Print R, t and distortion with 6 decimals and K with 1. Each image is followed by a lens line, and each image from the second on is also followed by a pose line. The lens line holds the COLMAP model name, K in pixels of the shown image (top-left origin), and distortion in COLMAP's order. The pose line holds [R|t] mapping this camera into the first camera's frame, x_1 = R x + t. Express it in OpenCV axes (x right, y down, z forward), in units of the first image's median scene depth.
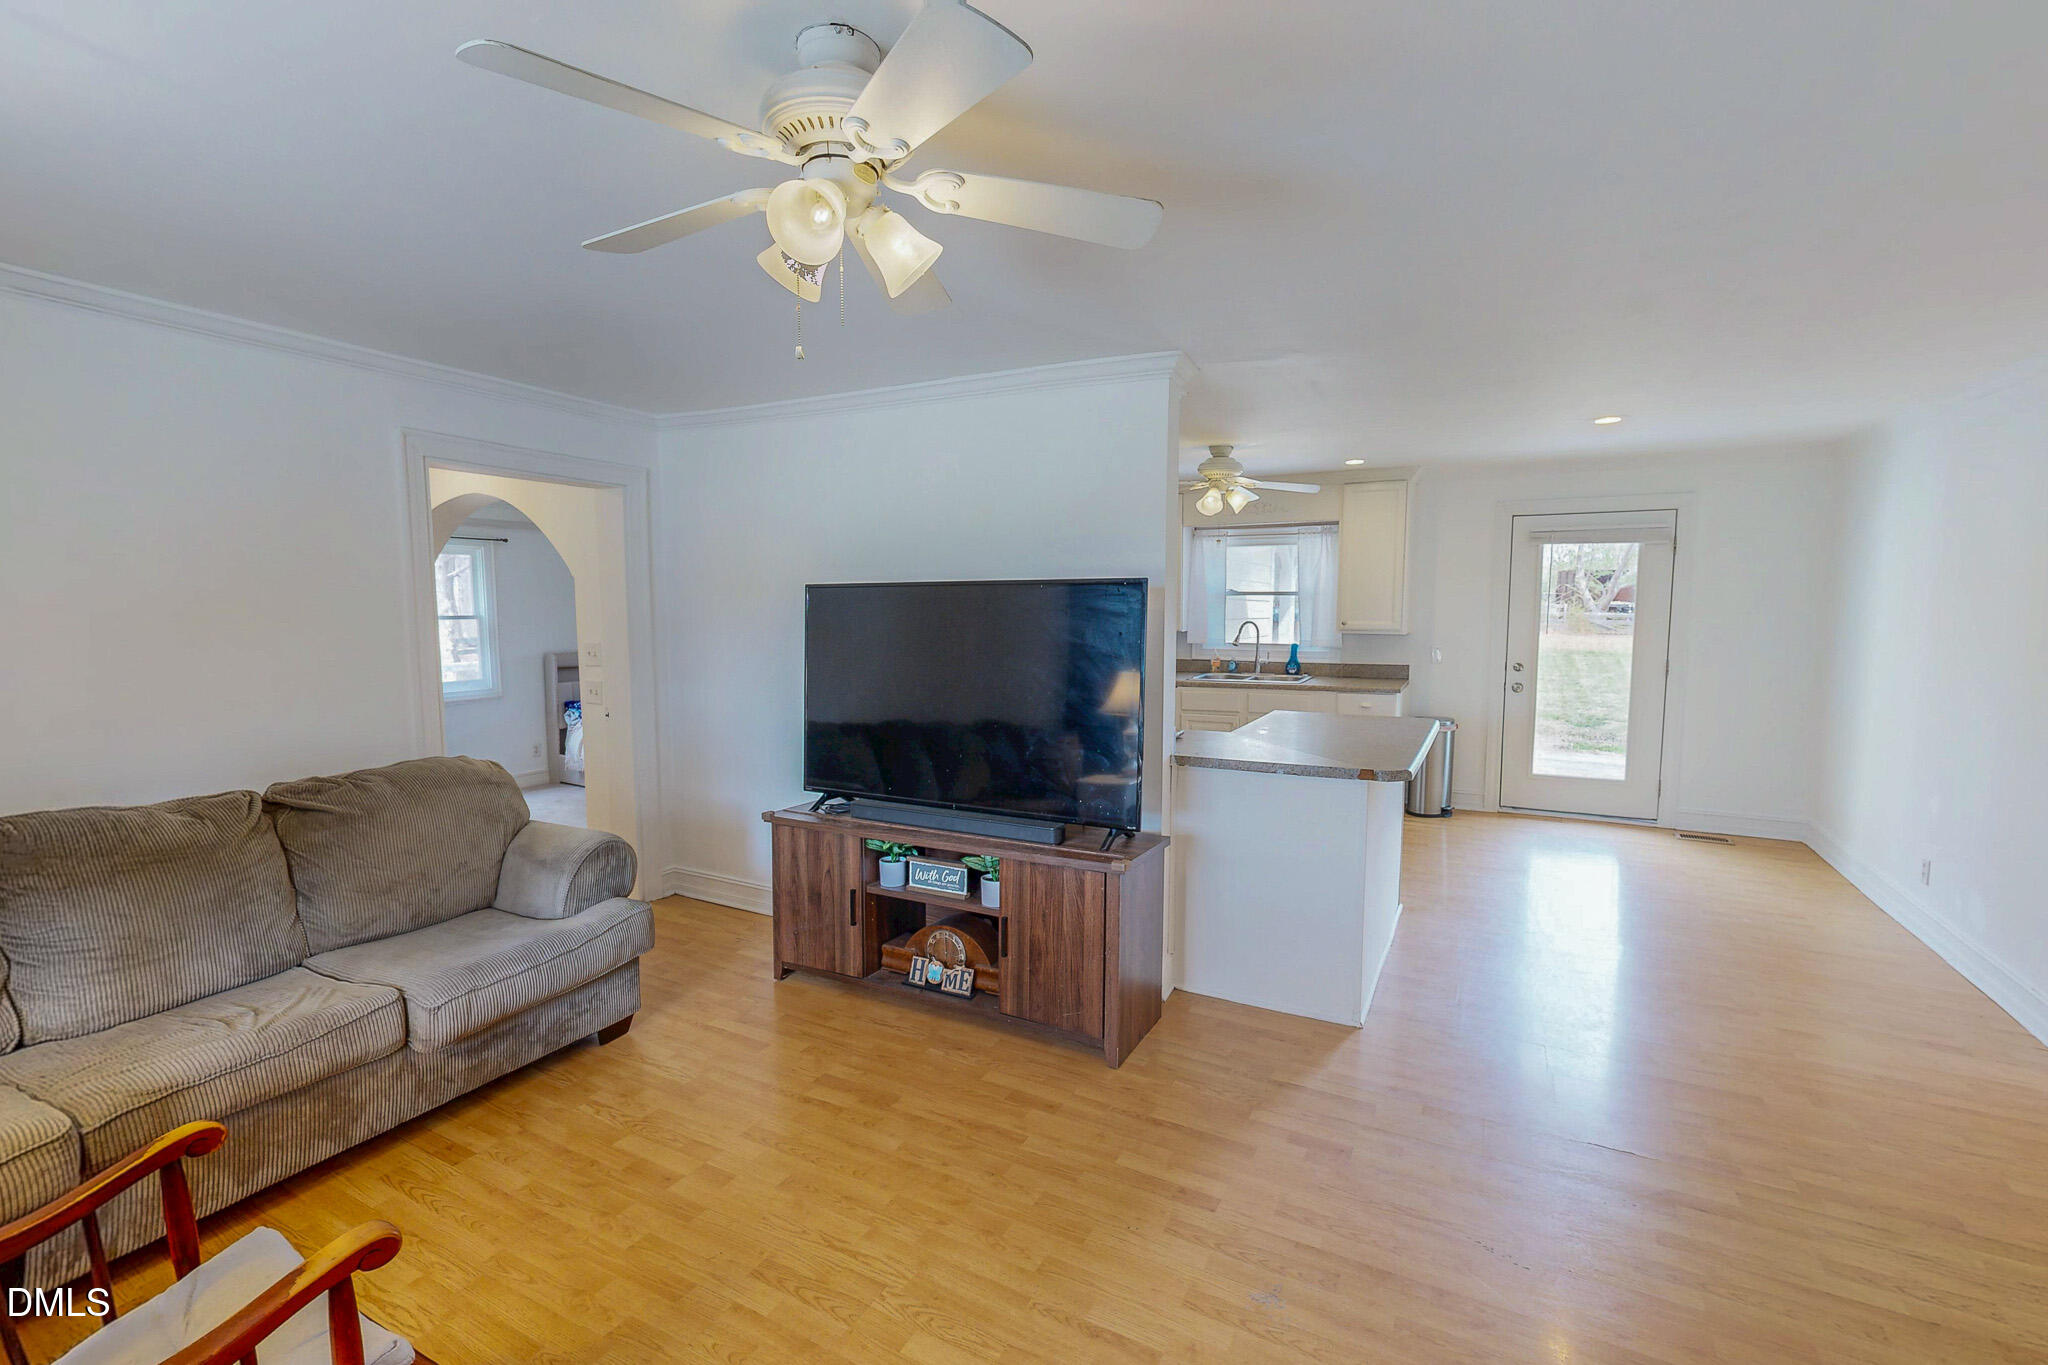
lens RADIAL K [[890.3, 0, 1008.1], [0, 890.3, 690.8], [0, 0, 1]] dist [-0.000939, 0.000223]
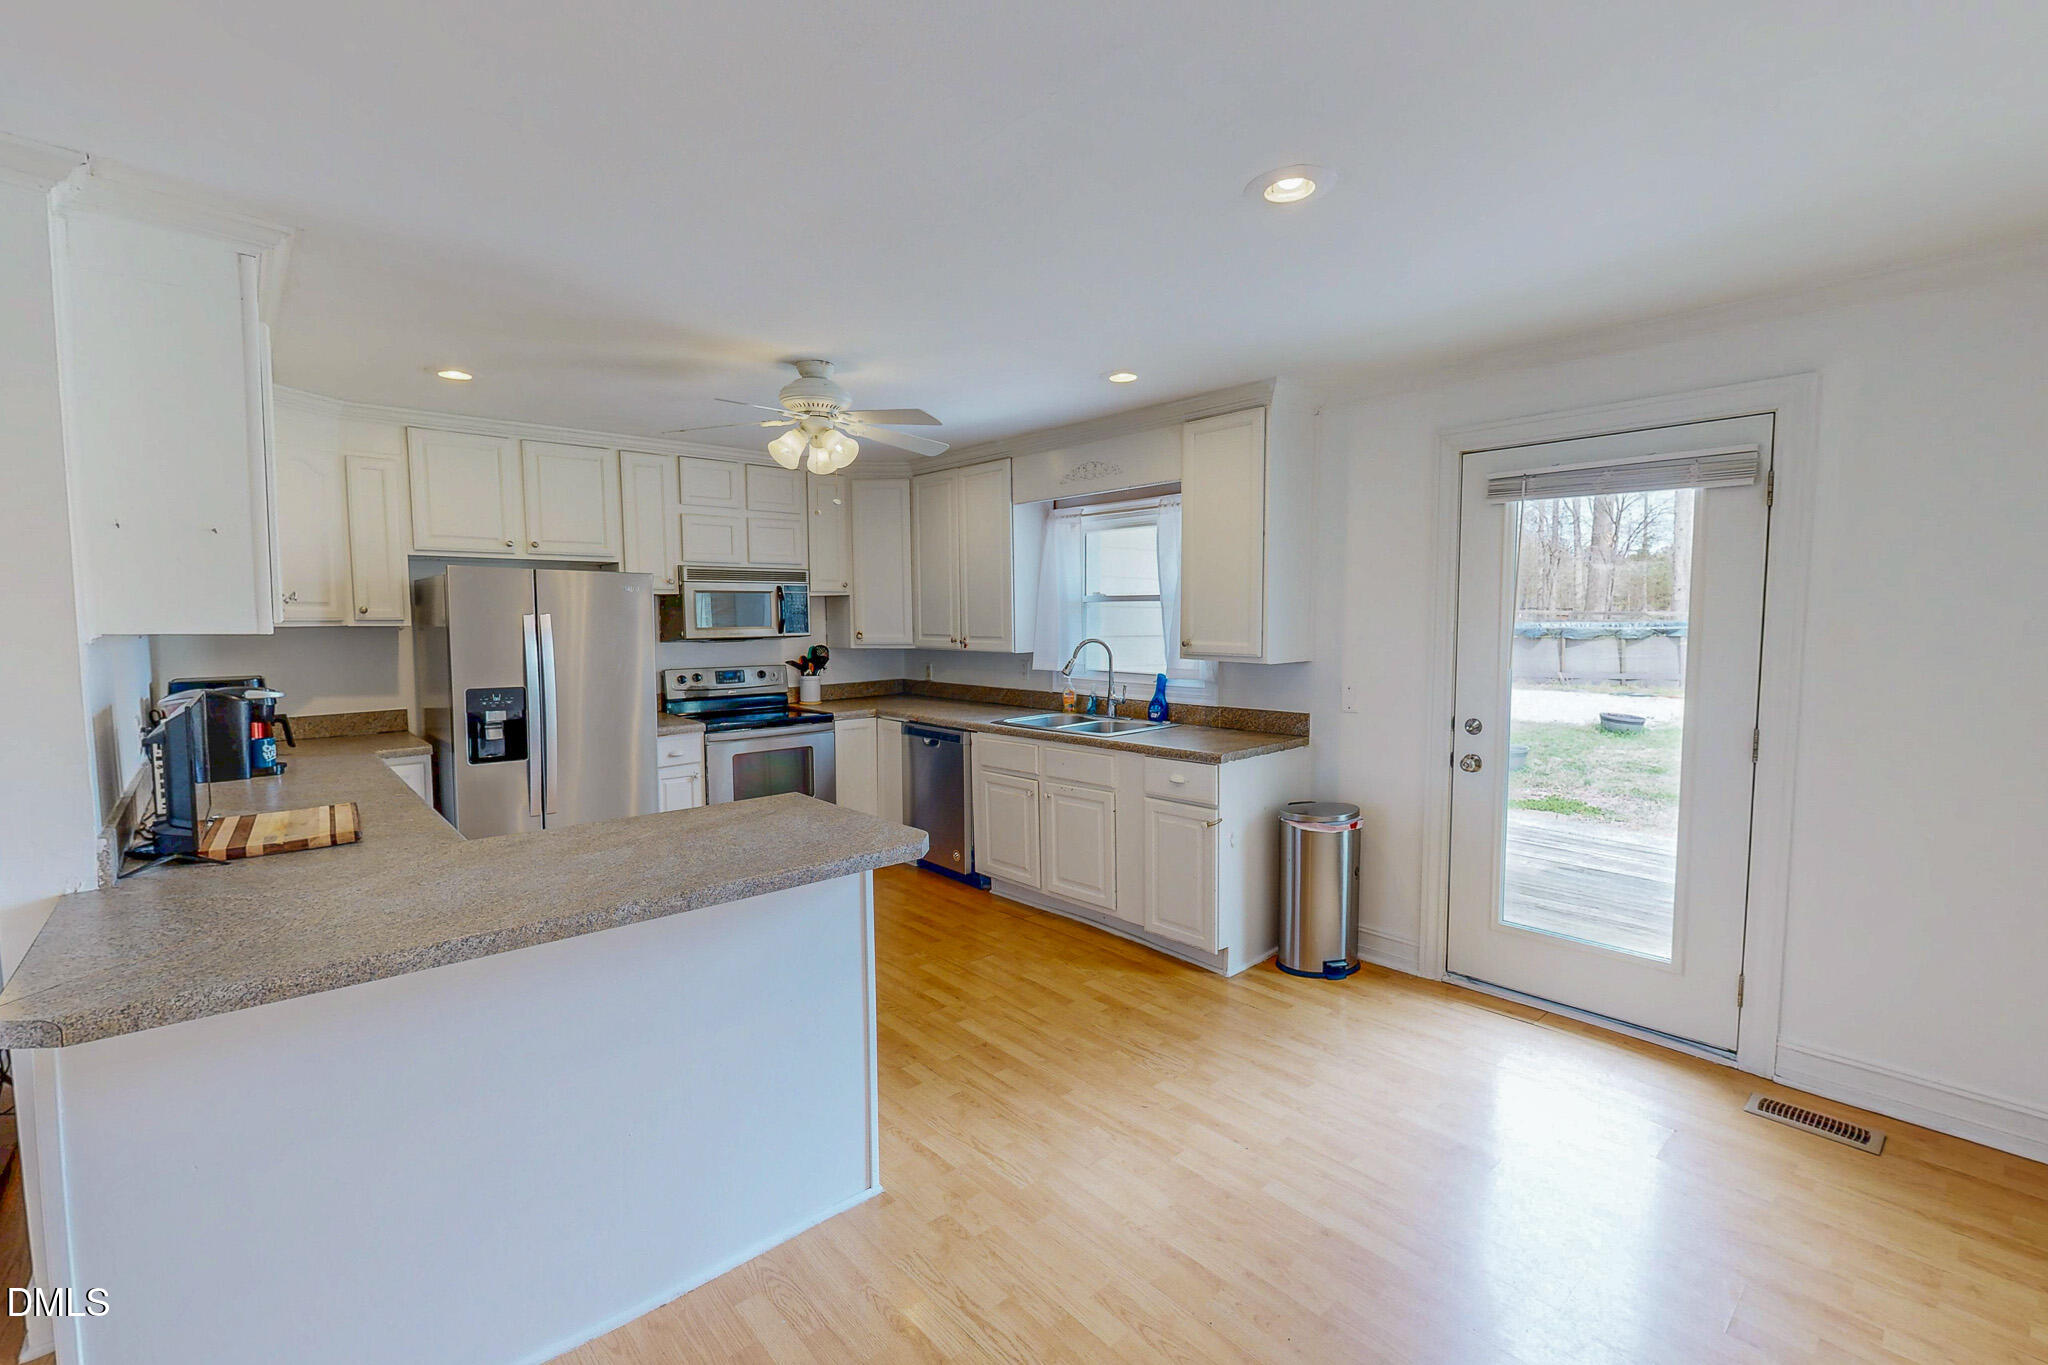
lens RADIAL K [[890.3, 0, 1021.4], [0, 890.3, 679.8], [0, 0, 1]] dist [-0.000939, 0.000223]
pose [[0.940736, 0.022570, -0.338389, 0.492839], [-0.032906, 0.999150, -0.024838, -0.031875], [0.337541, 0.034501, 0.940679, 0.383744]]
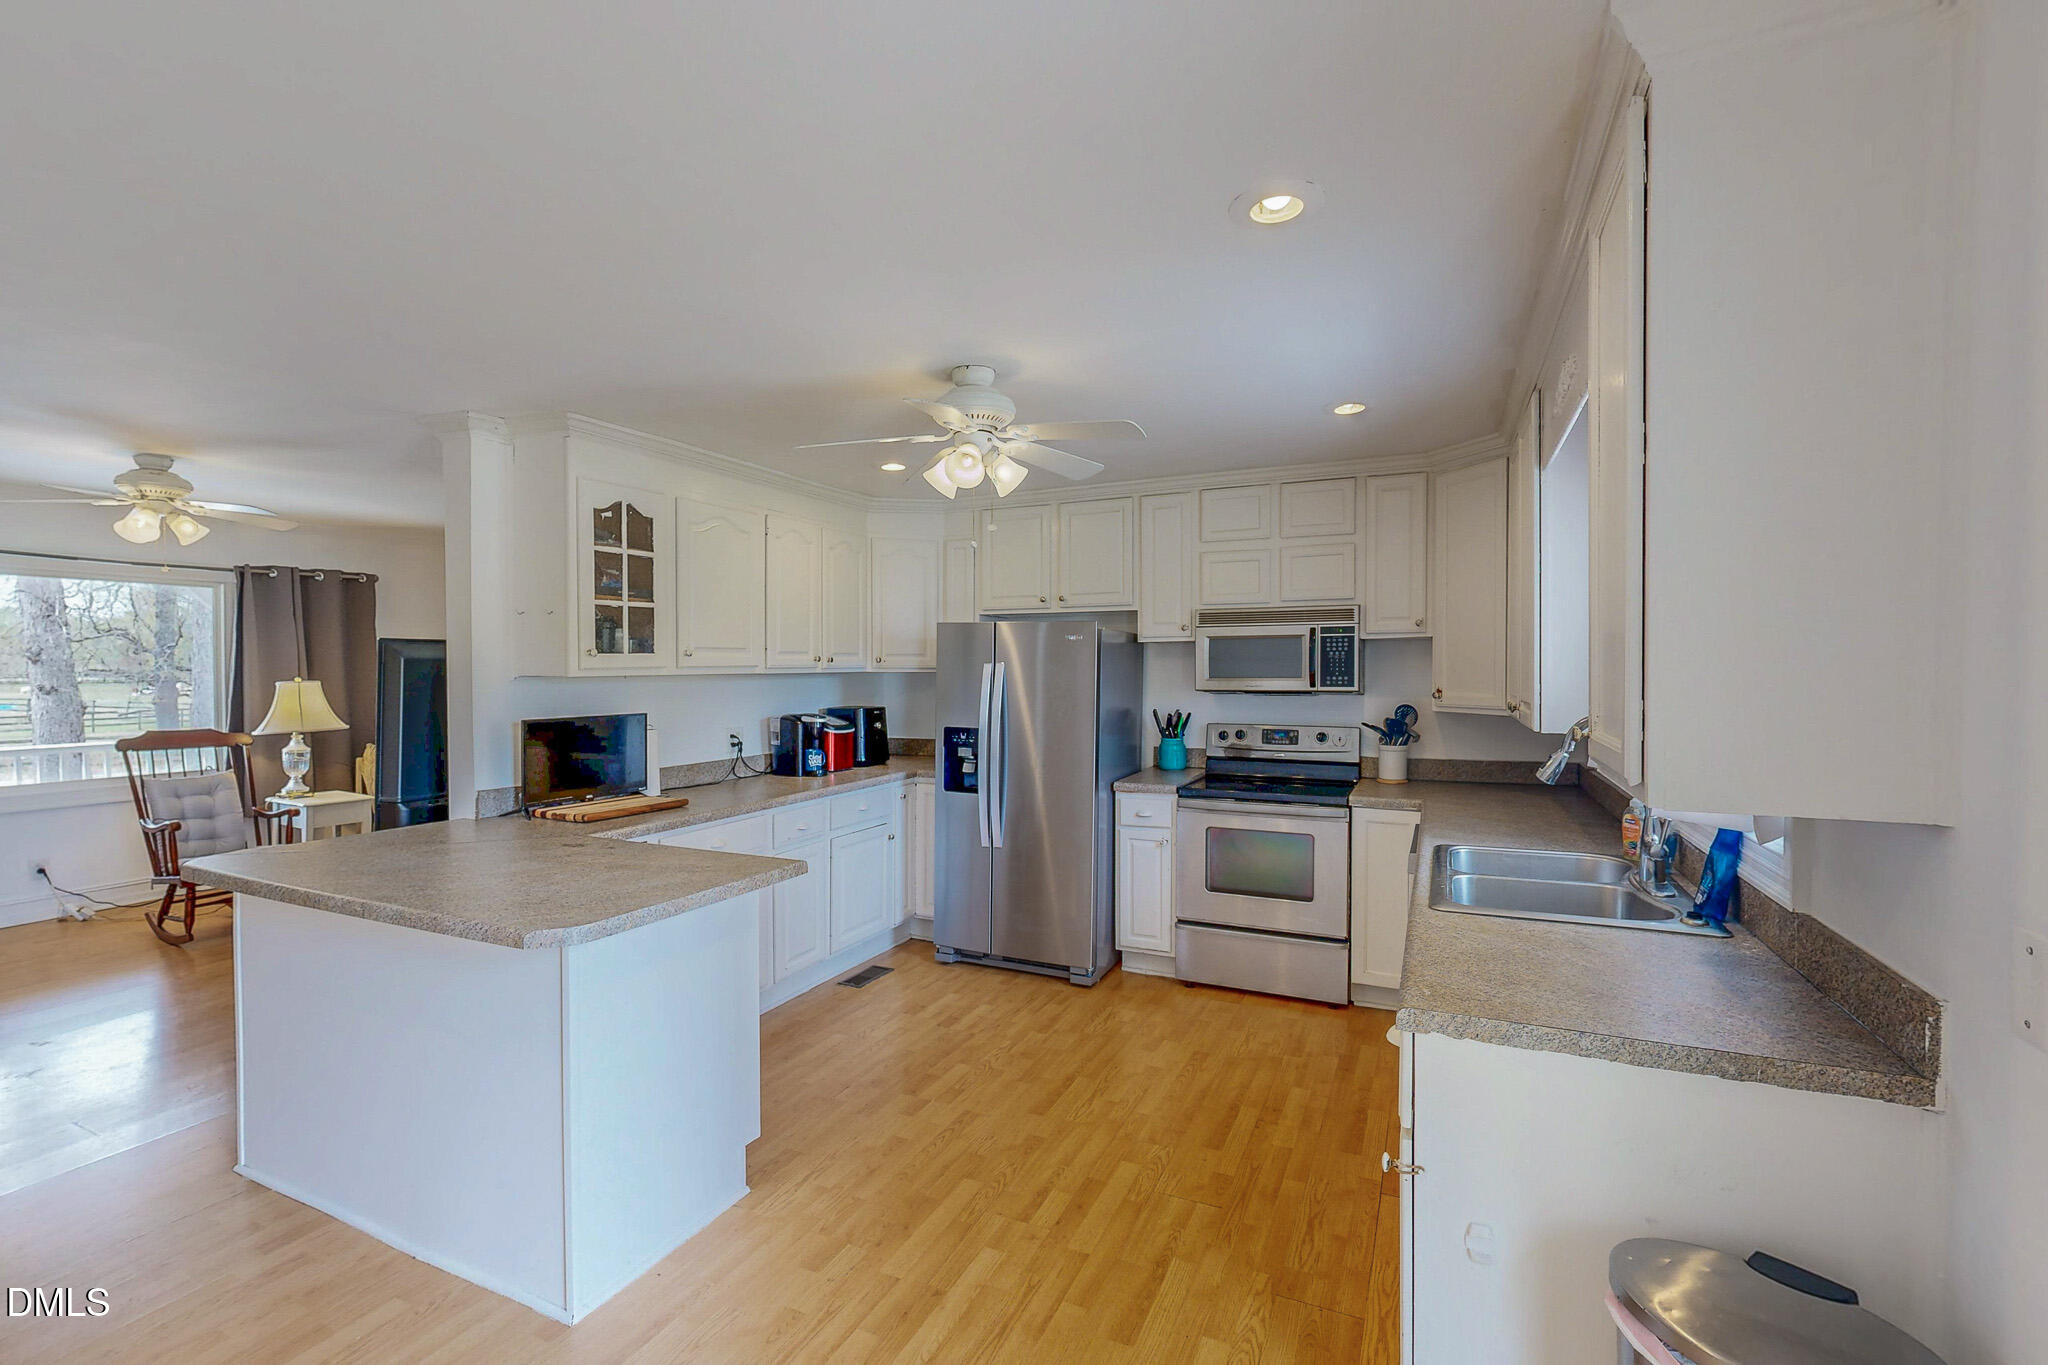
lens RADIAL K [[890.3, 0, 1024.4], [0, 890.3, 684.2], [0, 0, 1]] dist [-0.000939, 0.000223]
pose [[0.064042, 0.023183, -0.997678, 0.645474], [-0.103006, 0.994544, 0.016498, -0.080016], [0.992617, 0.101711, 0.066081, 0.837947]]
